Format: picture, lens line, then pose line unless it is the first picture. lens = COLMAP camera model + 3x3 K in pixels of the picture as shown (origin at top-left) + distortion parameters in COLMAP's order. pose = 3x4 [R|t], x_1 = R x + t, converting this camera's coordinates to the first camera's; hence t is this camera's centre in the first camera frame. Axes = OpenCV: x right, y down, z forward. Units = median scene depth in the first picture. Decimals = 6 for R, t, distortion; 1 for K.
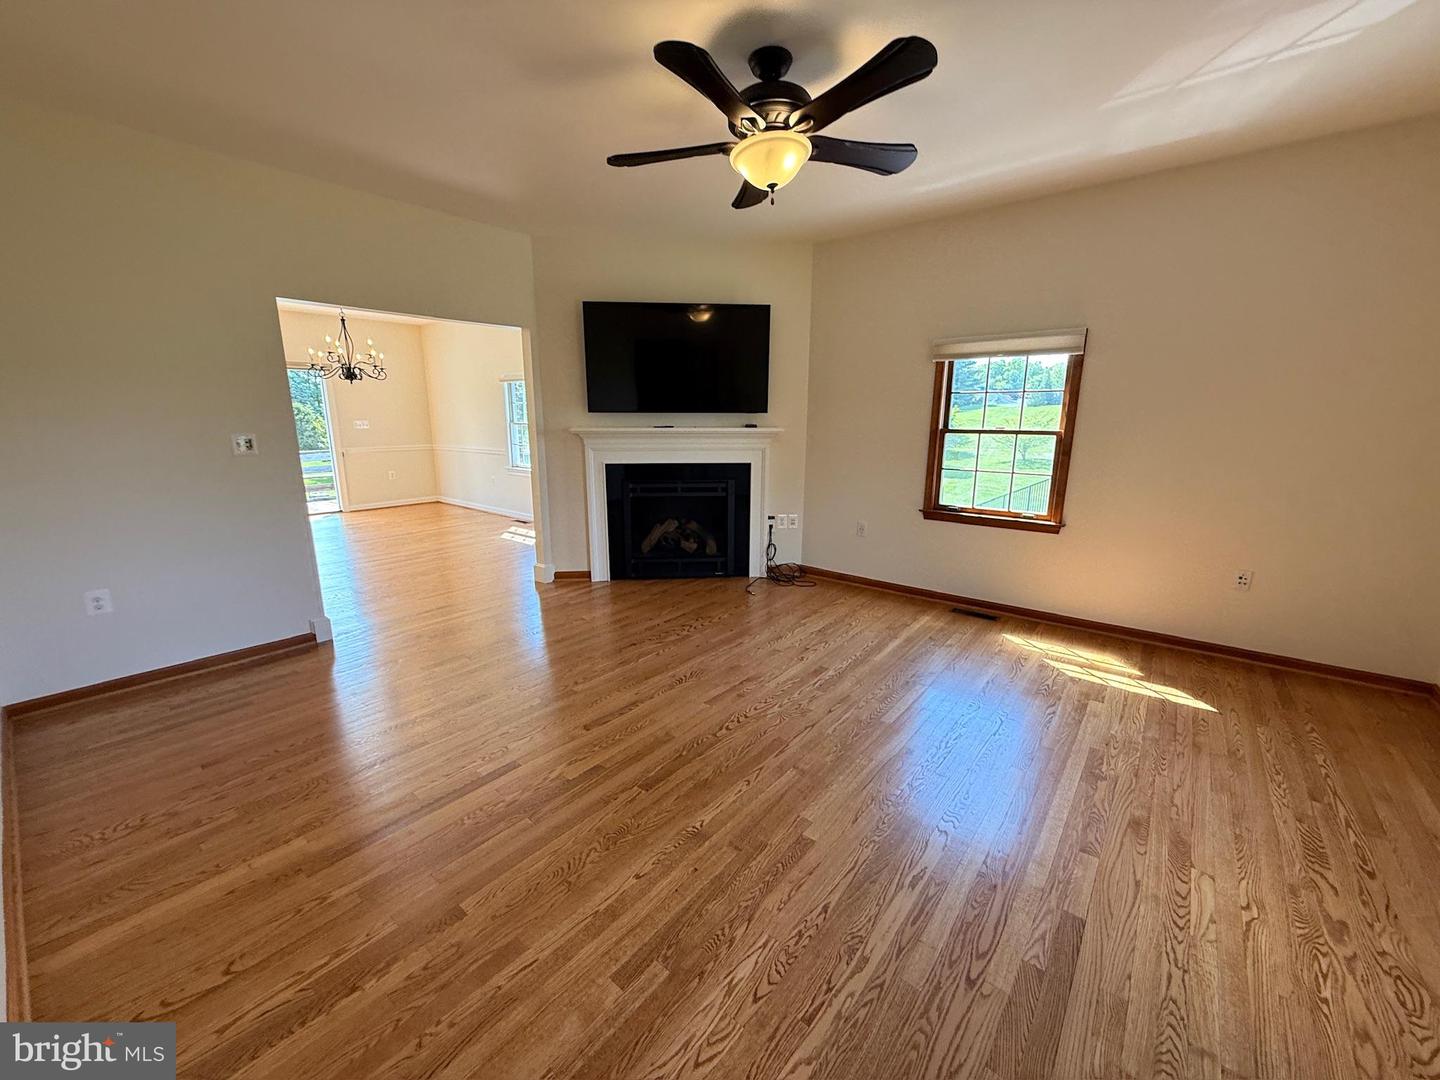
lens RADIAL K [[576.0, 0, 712.1], [0, 576.0, 545.5], [0, 0, 1]] dist [0.000541, -0.000461]
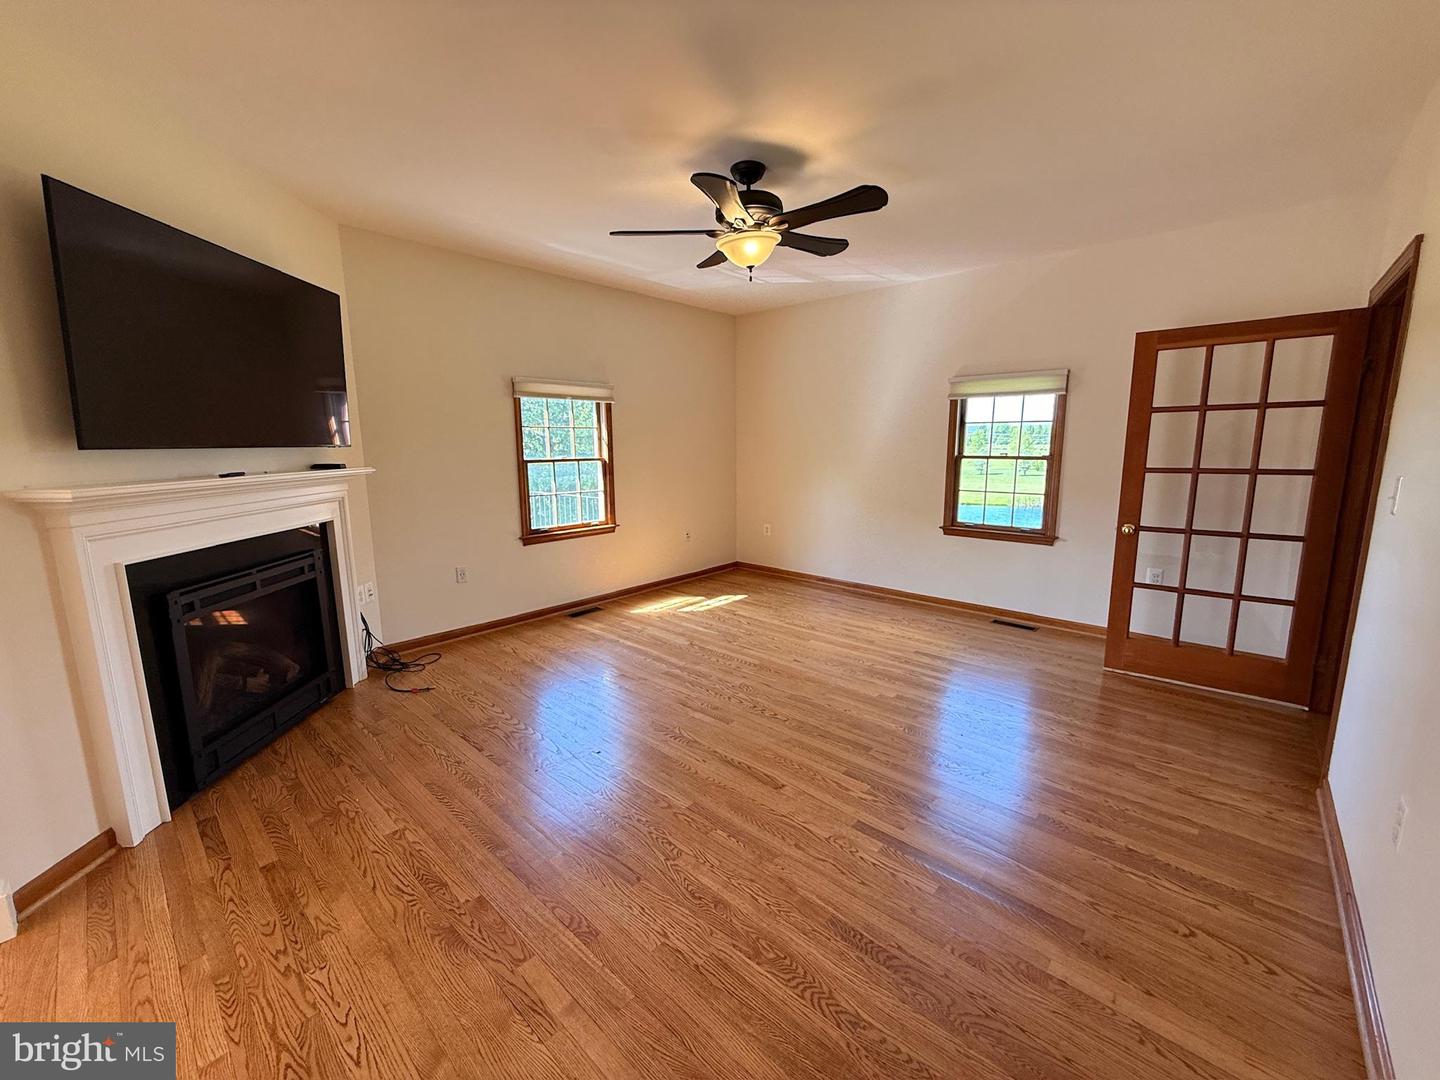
lens RADIAL K [[576.0, 0, 720.8], [0, 576.0, 543.8], [0, 0, 1]] dist [0.000541, -0.000461]
pose [[0.045338, -0.175935, 0.983357, -0.734448], [0.227444, 0.960334, 0.161329, -0.156813], [-0.972735, 0.216344, 0.083555, 0.646257]]
